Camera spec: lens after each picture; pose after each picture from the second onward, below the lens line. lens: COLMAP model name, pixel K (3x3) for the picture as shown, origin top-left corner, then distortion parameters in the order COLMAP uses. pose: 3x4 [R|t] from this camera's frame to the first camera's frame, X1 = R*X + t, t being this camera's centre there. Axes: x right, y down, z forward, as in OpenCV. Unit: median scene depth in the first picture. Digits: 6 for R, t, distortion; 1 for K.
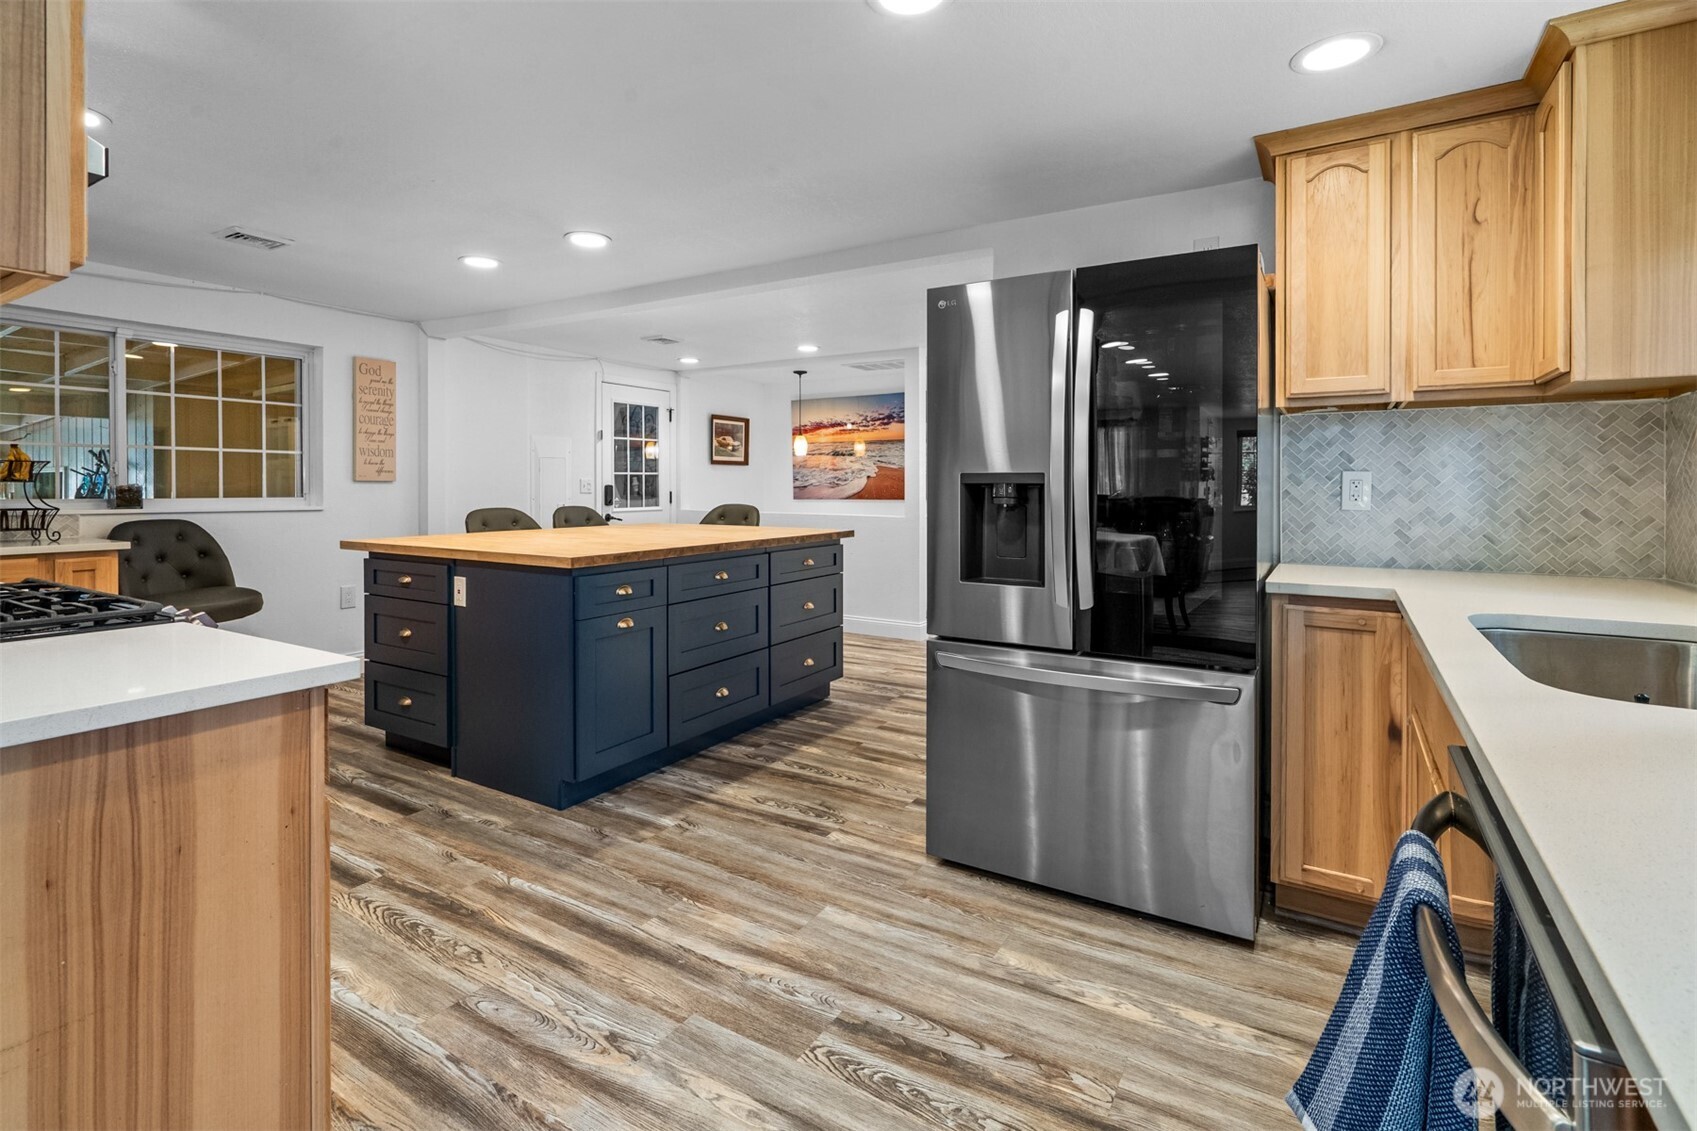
lens RADIAL K [[799.7, 0, 849.5], [0, 799.7, 488.3], [0, 0, 1]] dist [-0.000603, 0.001238]
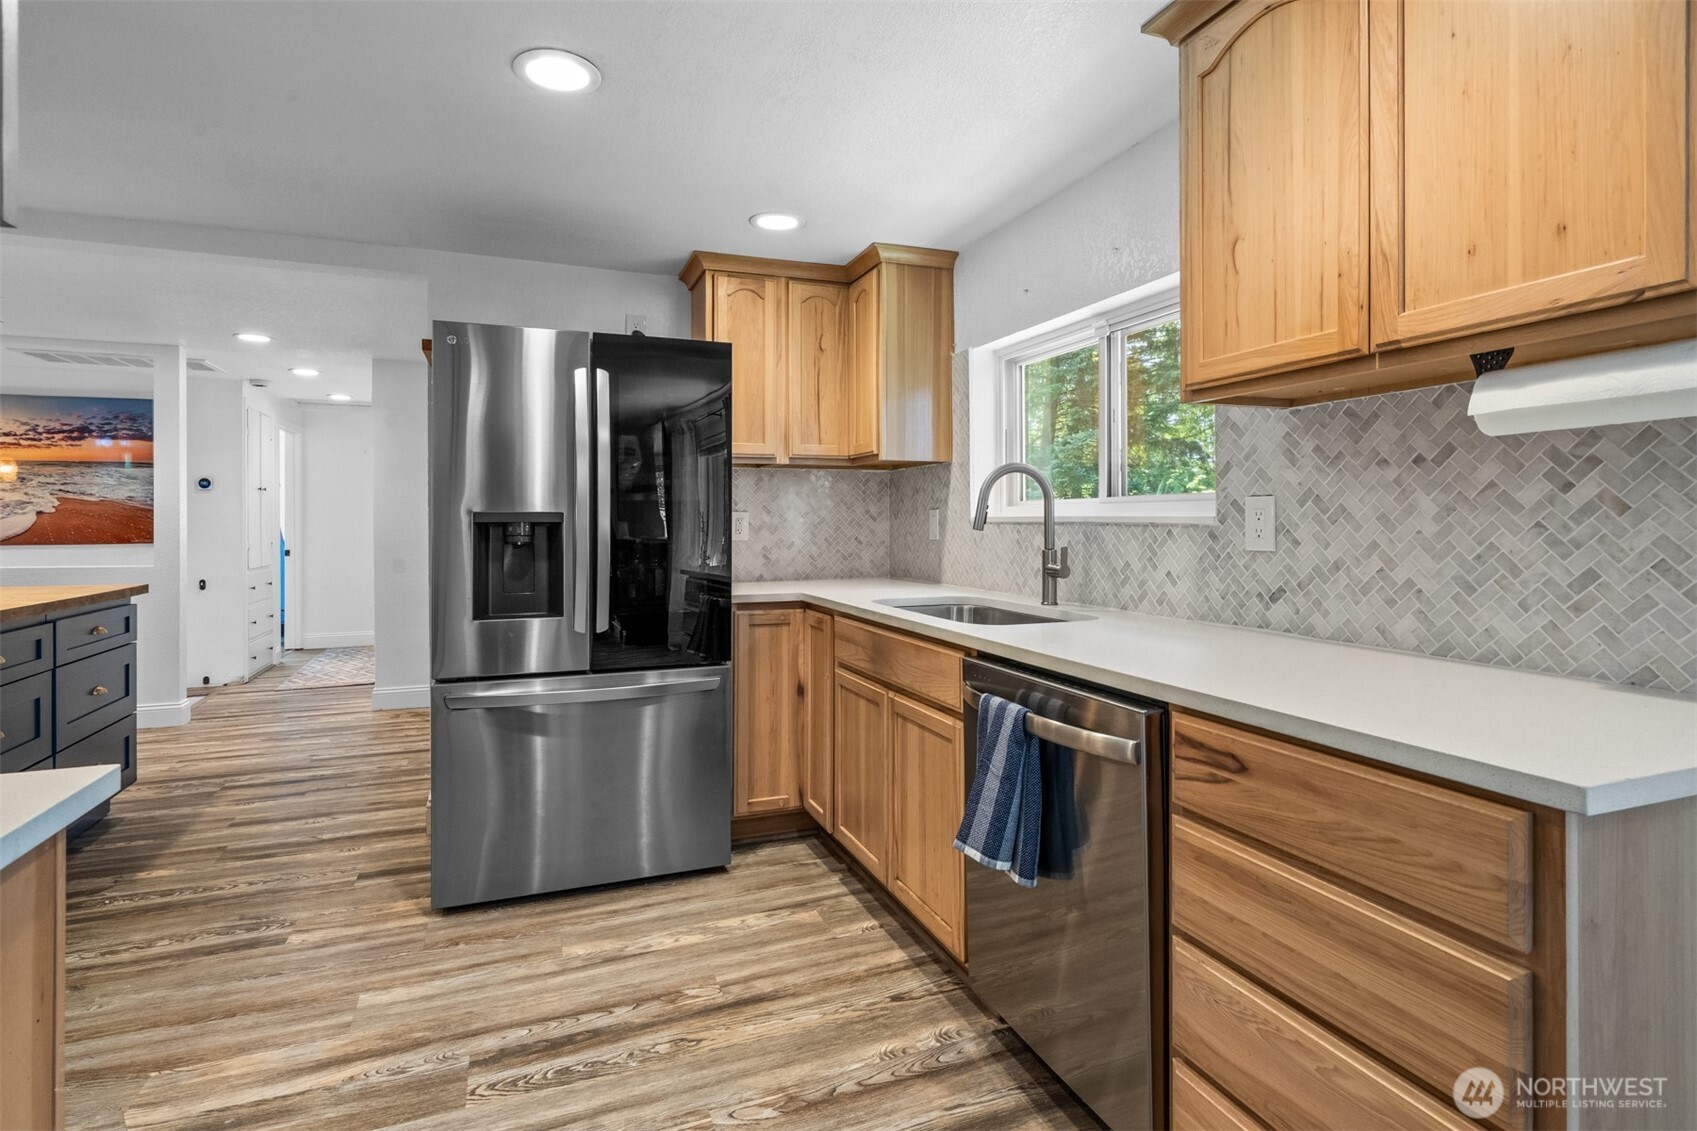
lens RADIAL K [[832.4, 0, 843.9], [0, 832.4, 523.8], [0, 0, 1]] dist [-0.001985, 0.000701]
pose [[0.607699, -0.005436, 0.794149, -0.446326], [0.006896, 0.999975, 0.001568, -0.002714], [-0.794138, 0.004523, 0.607721, 0.002245]]
